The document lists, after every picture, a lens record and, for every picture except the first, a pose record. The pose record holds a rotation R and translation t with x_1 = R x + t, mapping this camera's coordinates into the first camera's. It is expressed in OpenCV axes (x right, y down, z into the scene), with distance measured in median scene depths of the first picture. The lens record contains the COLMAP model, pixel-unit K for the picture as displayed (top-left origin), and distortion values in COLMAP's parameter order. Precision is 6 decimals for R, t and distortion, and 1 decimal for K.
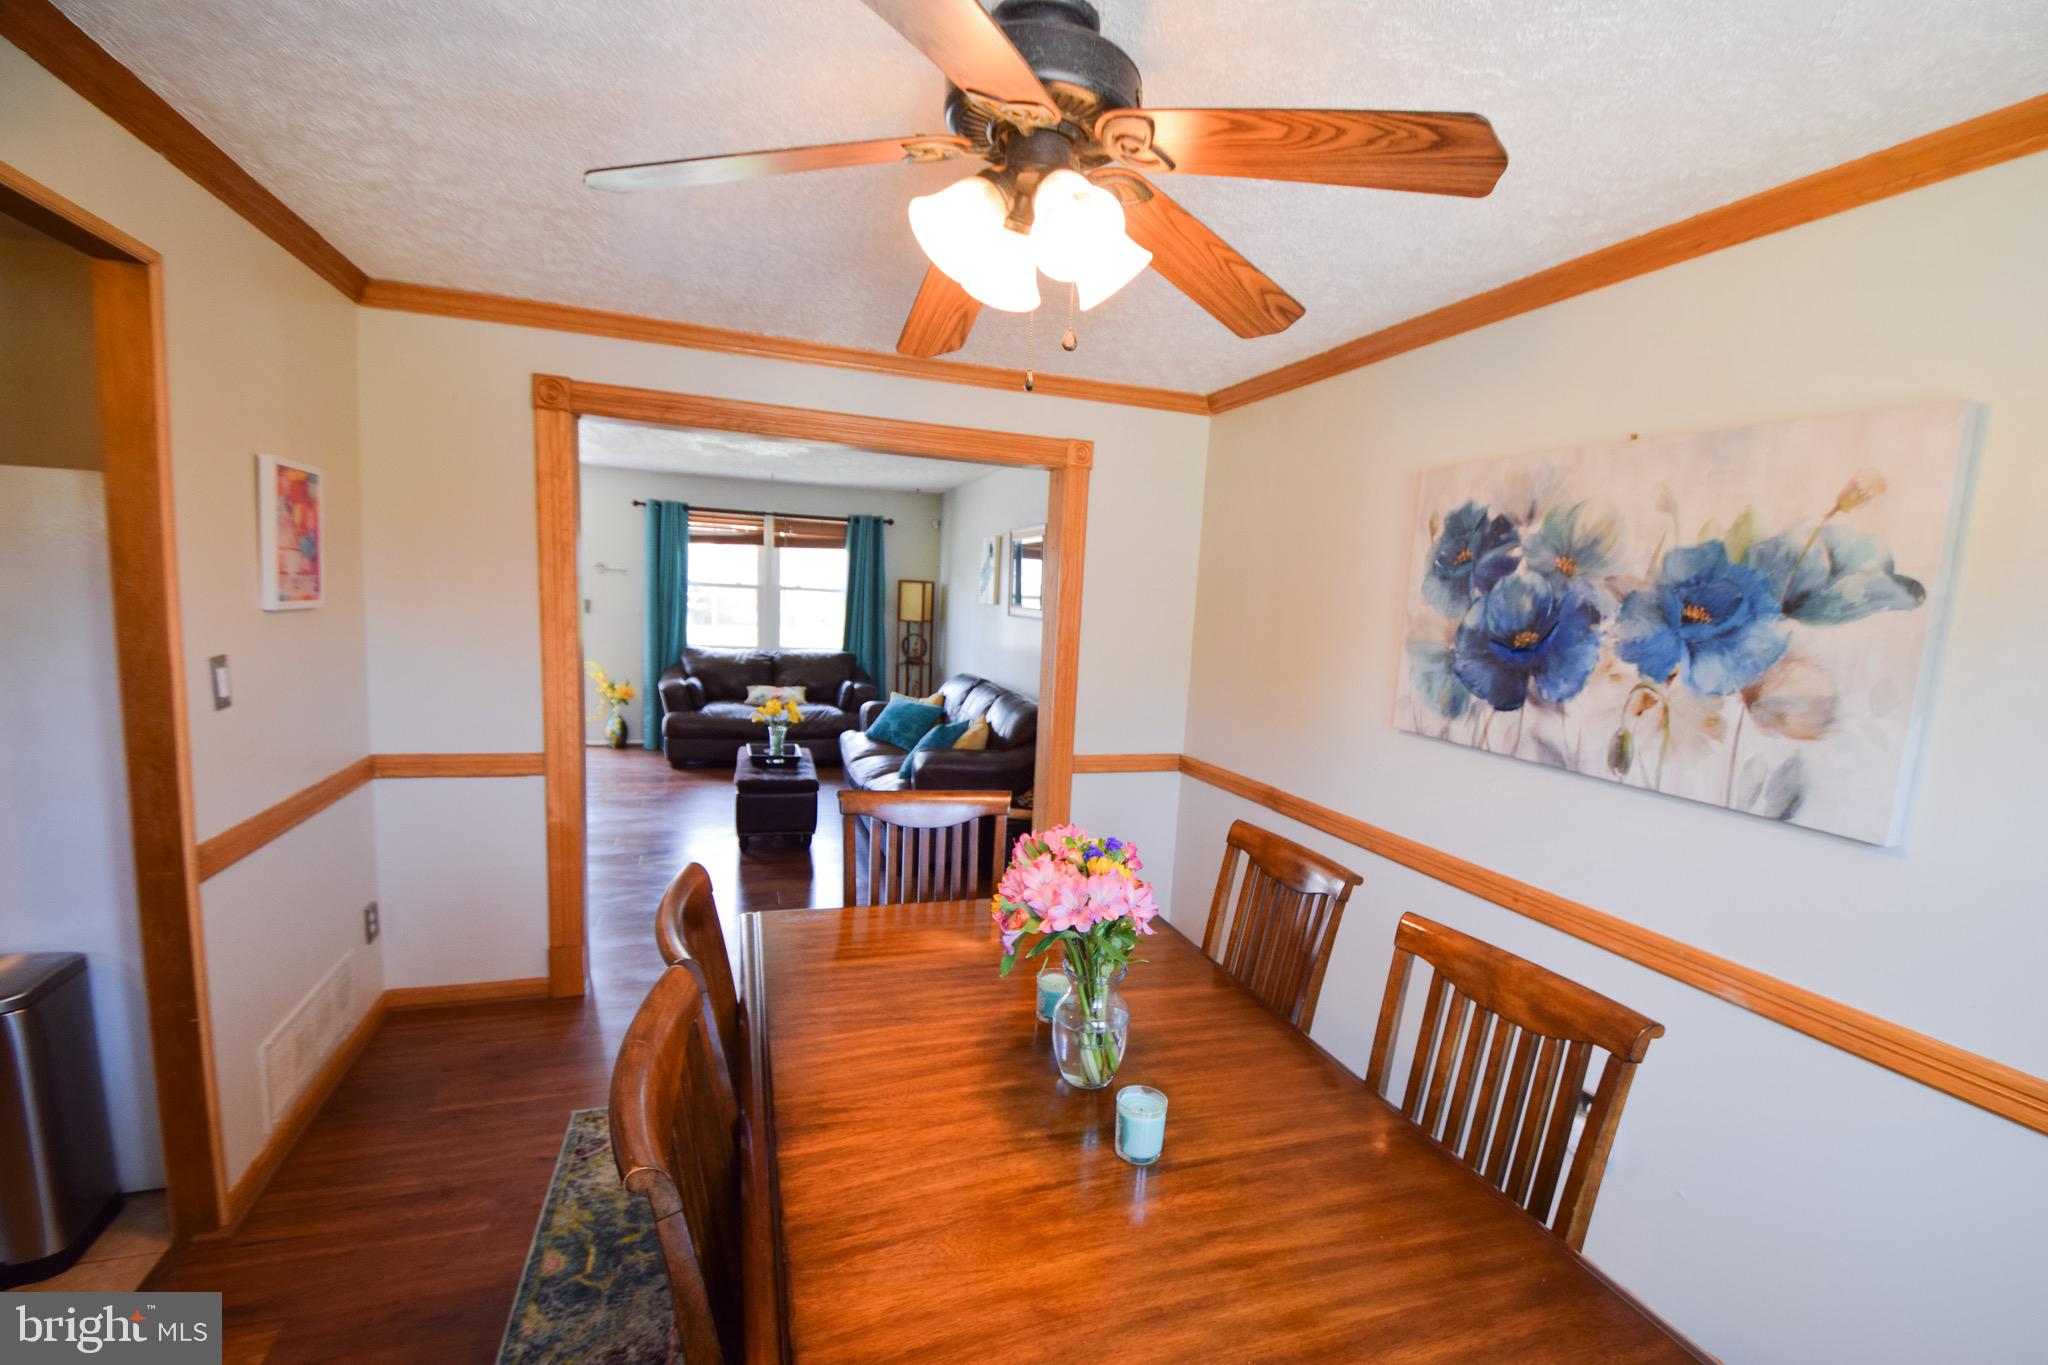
lens RADIAL K [[902.1, 0, 1022.2], [0, 902.1, 715.7], [0, 0, 1]] dist [0.002337, -0.016501]
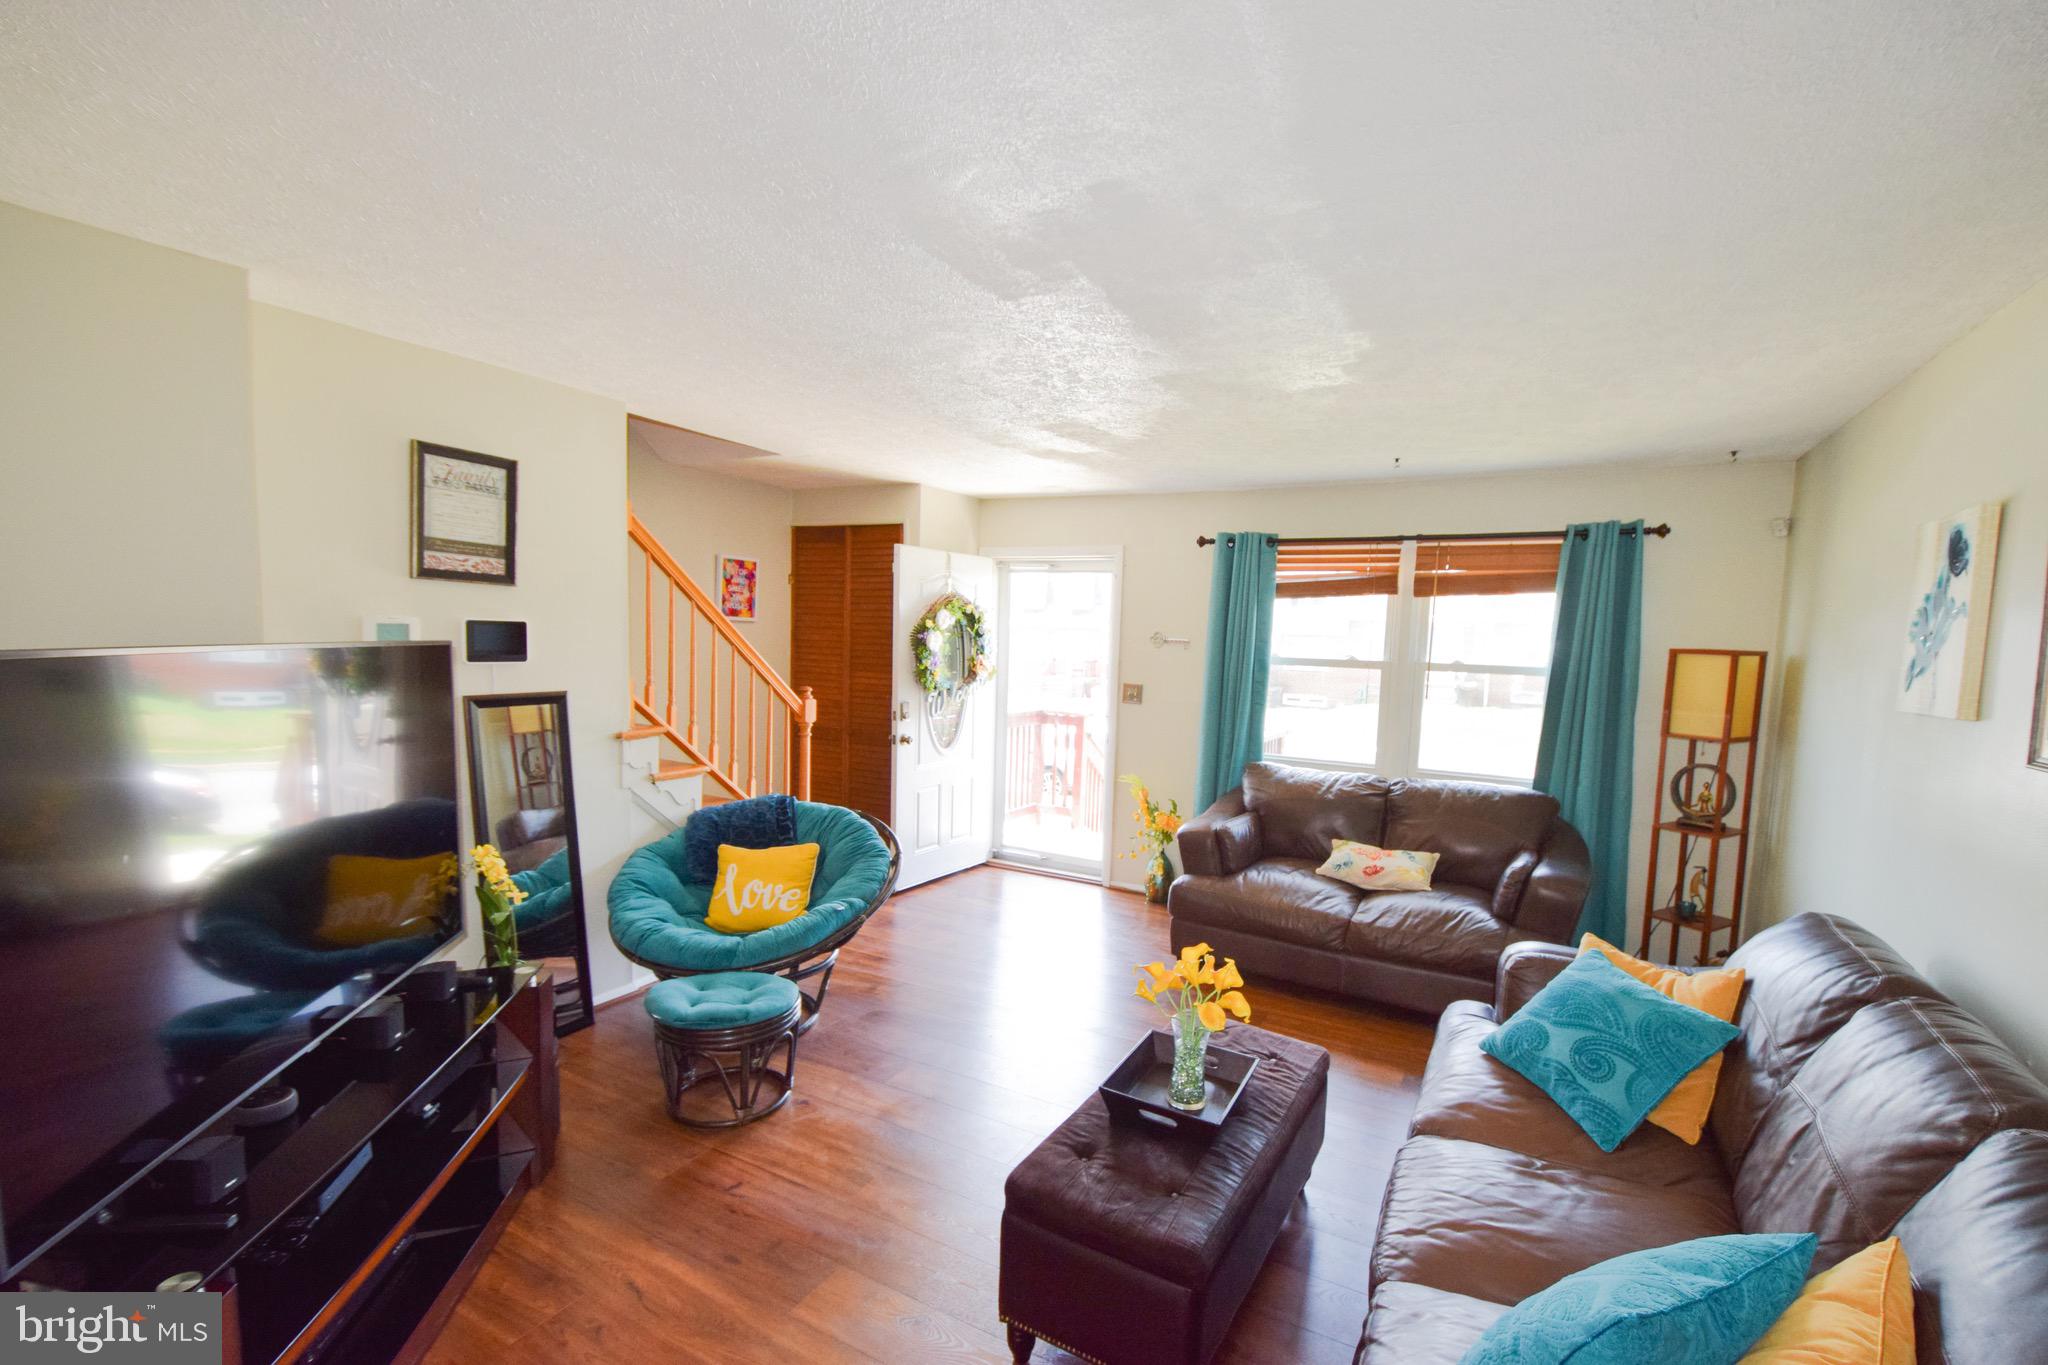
lens RADIAL K [[902.1, 0, 1046.2], [0, 902.1, 728.6], [0, 0, 1]] dist [0.002337, -0.016501]
pose [[0.694582, 0.043795, -0.718079, -0.086087], [-0.094513, 0.995049, -0.030733, -0.224331], [0.713178, 0.089214, 0.695283, 1.559729]]
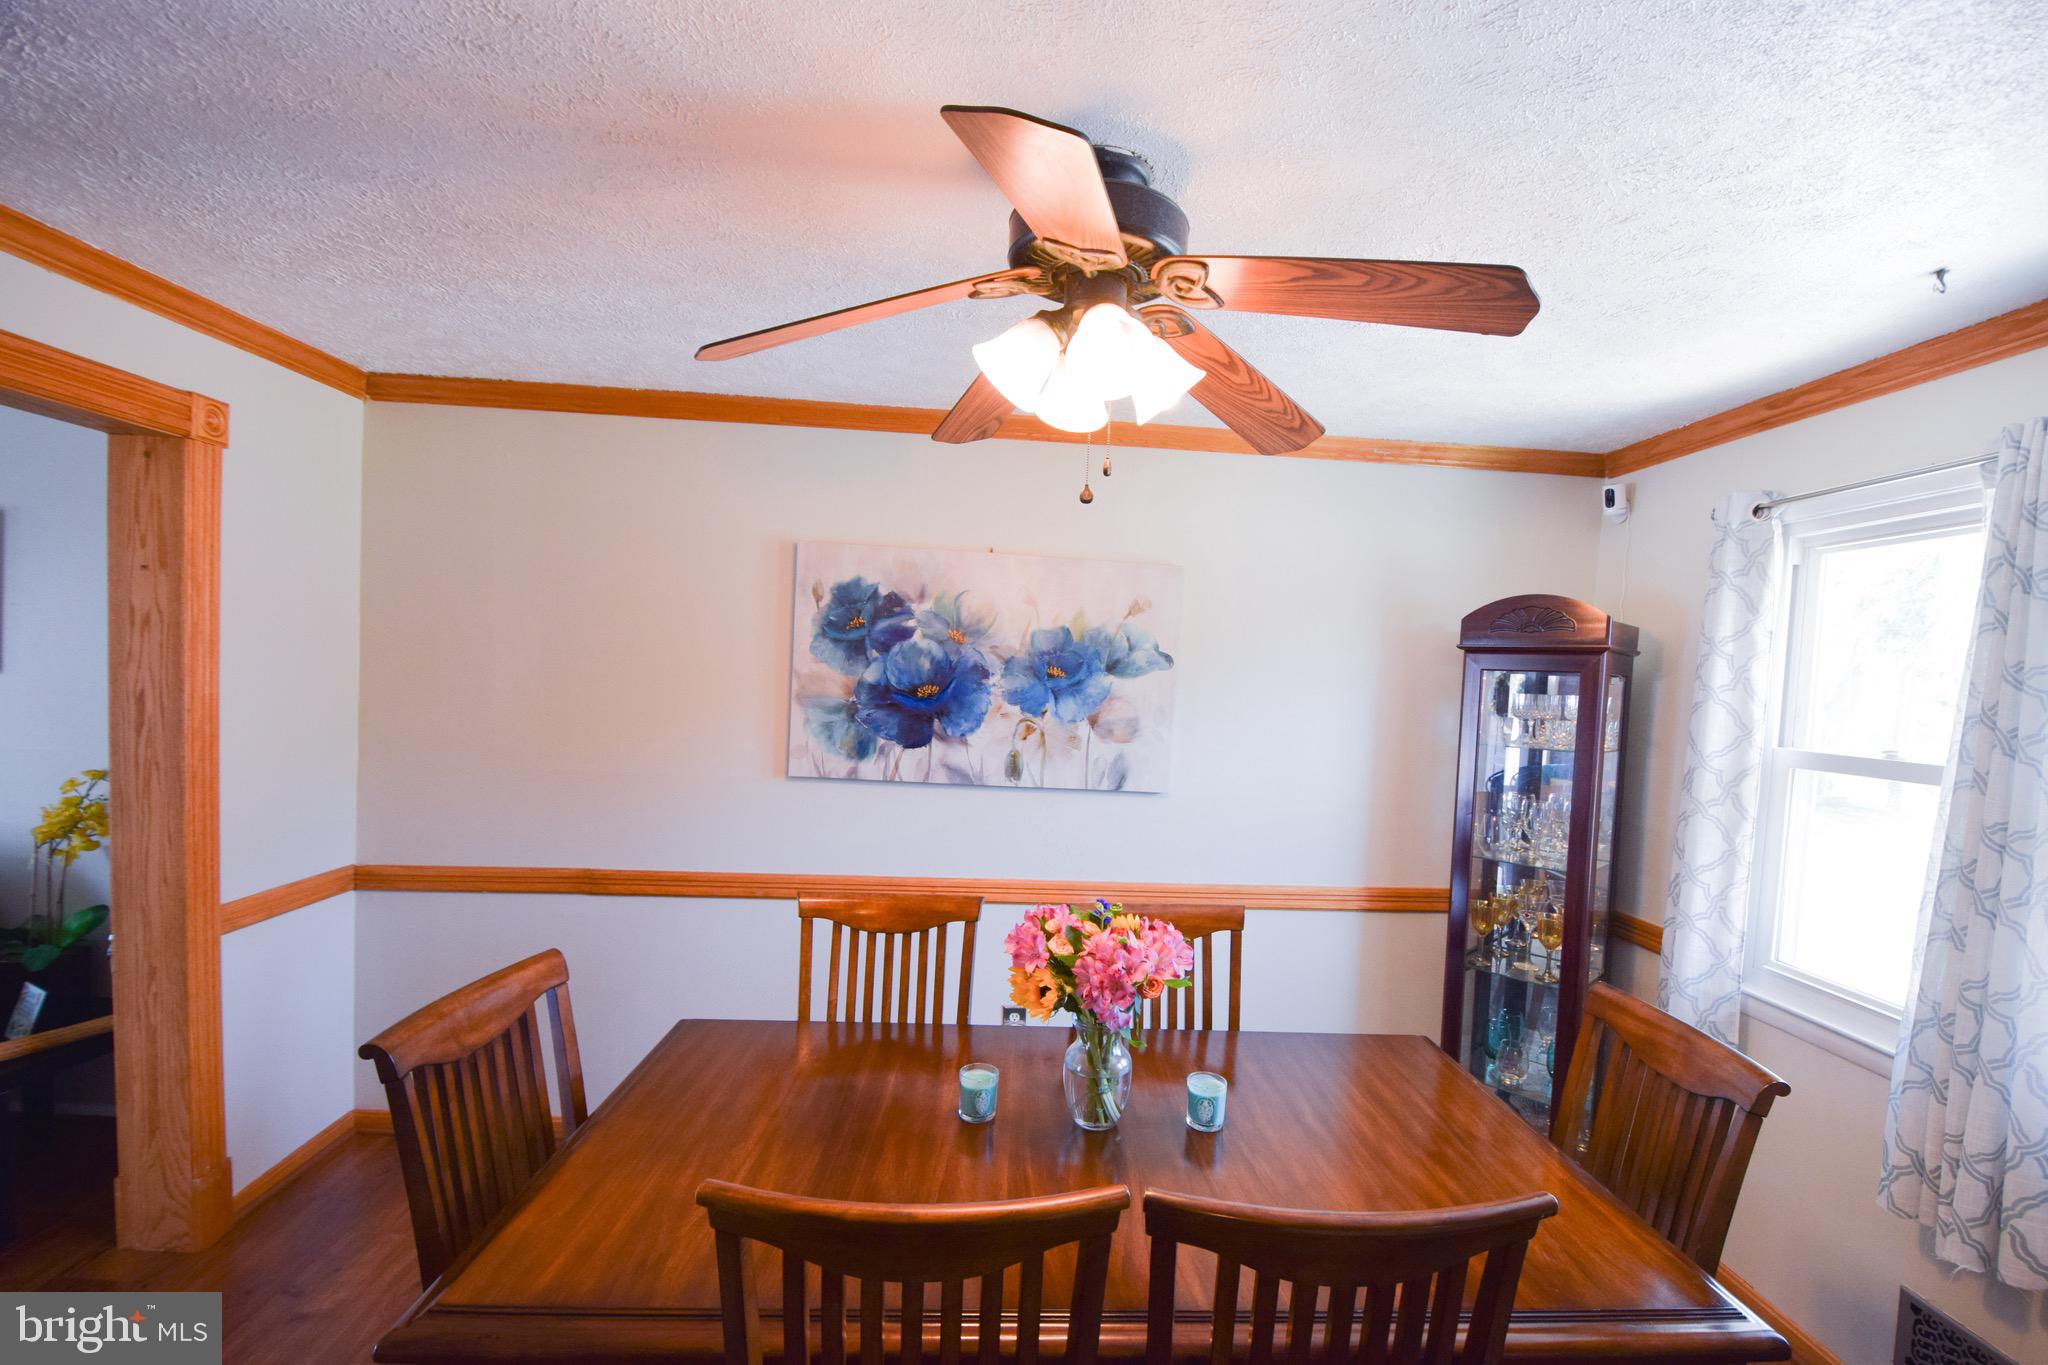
lens RADIAL K [[902.1, 0, 1062.0], [0, 902.1, 713.5], [0, 0, 1]] dist [0.002337, -0.016501]
pose [[0.242374, -0.086107, 0.966354, -0.609913], [0.100397, 0.992932, 0.063294, -0.108708], [-0.964974, 0.081678, 0.249306, 0.465647]]
